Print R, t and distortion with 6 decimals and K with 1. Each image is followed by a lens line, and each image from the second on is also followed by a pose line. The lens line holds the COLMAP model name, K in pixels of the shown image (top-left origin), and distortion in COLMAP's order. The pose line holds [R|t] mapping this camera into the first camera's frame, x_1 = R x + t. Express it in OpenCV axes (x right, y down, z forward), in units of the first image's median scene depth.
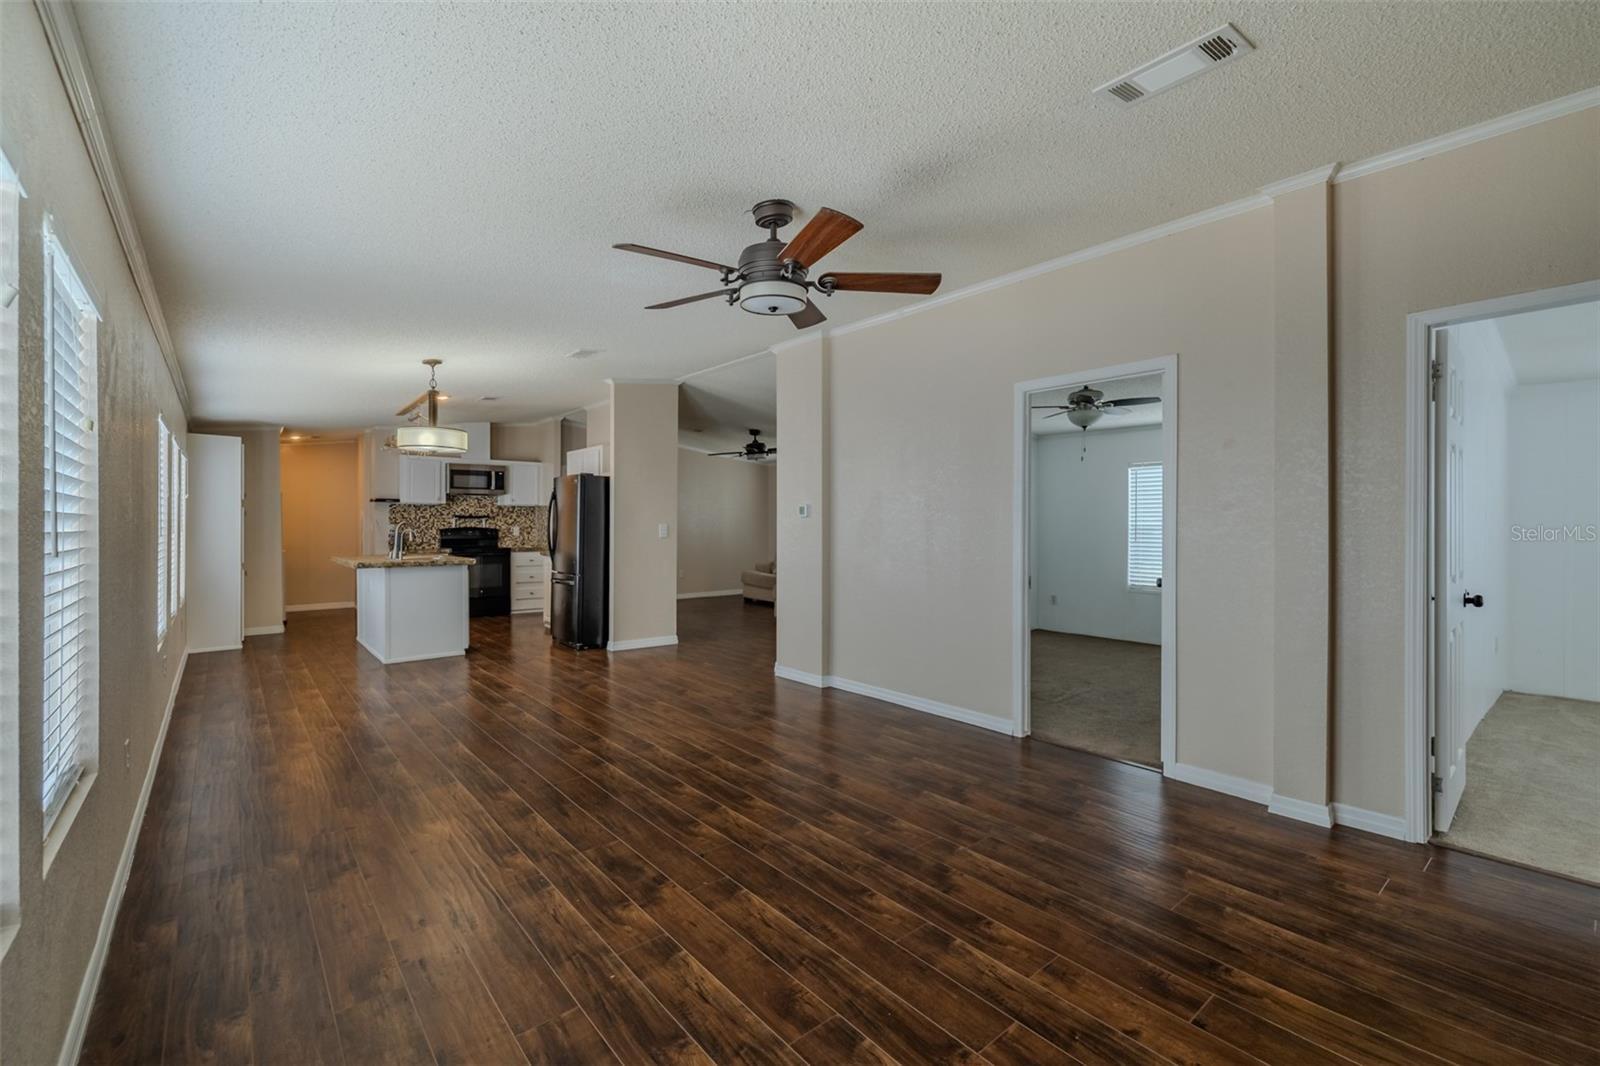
lens RADIAL K [[688.4, 0, 789.8], [0, 688.4, 529.4], [0, 0, 1]] dist [-0.001125, 0.000494]
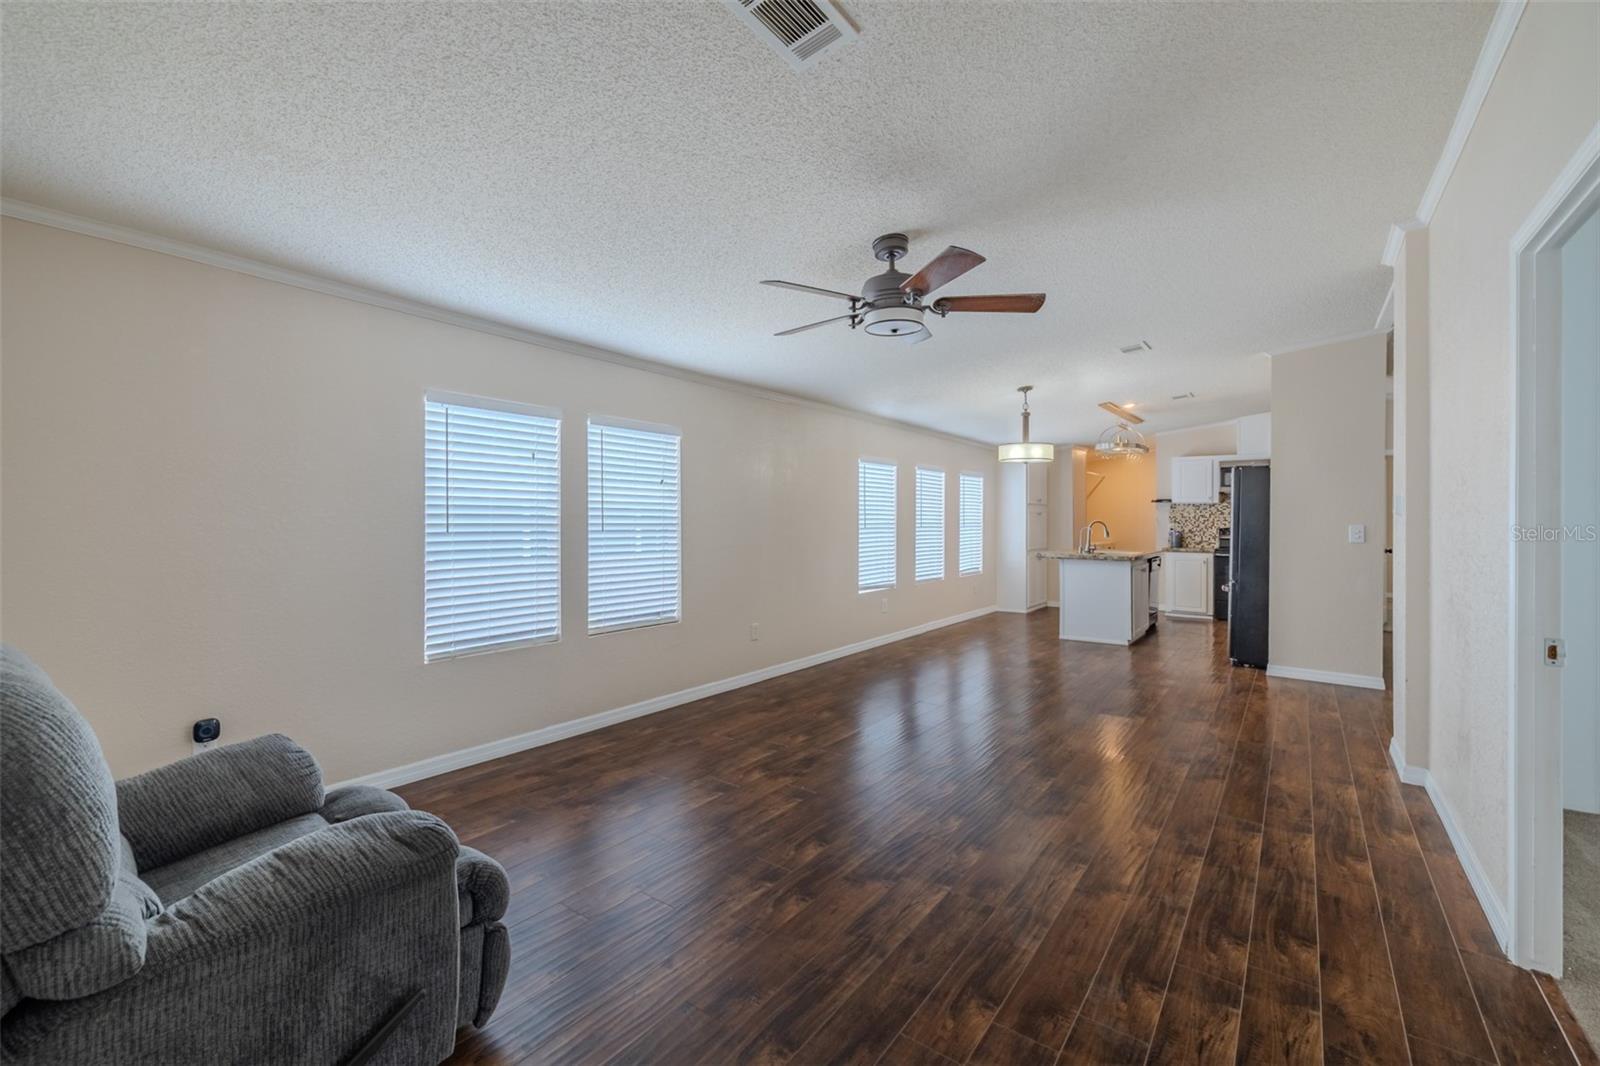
lens RADIAL K [[688.4, 0, 789.8], [0, 688.4, 529.4], [0, 0, 1]] dist [-0.001125, 0.000494]
pose [[0.231032, 0.016735, -0.972802, 0.677286], [-0.015083, 0.999794, 0.013617, -0.006250], [0.972829, 0.011527, 0.231236, 0.377206]]
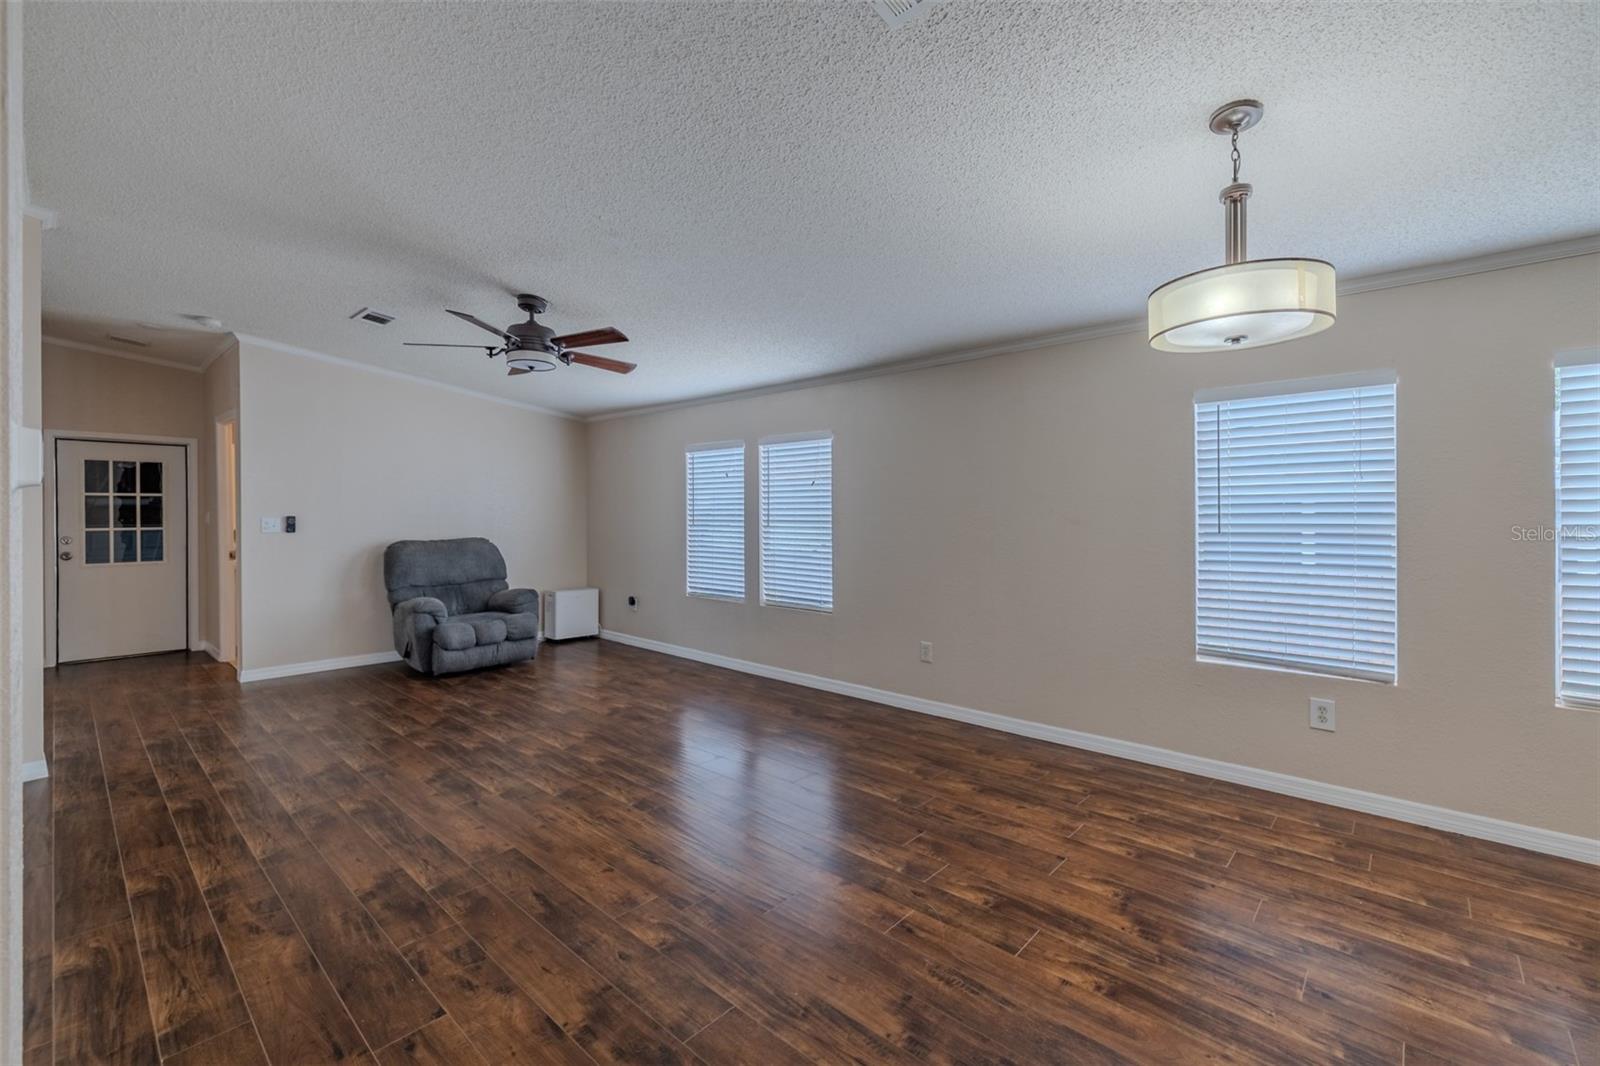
lens RADIAL K [[682.3, 0, 802.7], [0, 682.3, 526.0], [0, 0, 1]] dist [-0.001494, 0.000026]
pose [[-0.991273, -0.000687, -0.131824, -0.260572], [-0.003490, 0.999773, 0.021037, -0.012555], [0.131780, 0.021313, -0.991050, 1.634460]]
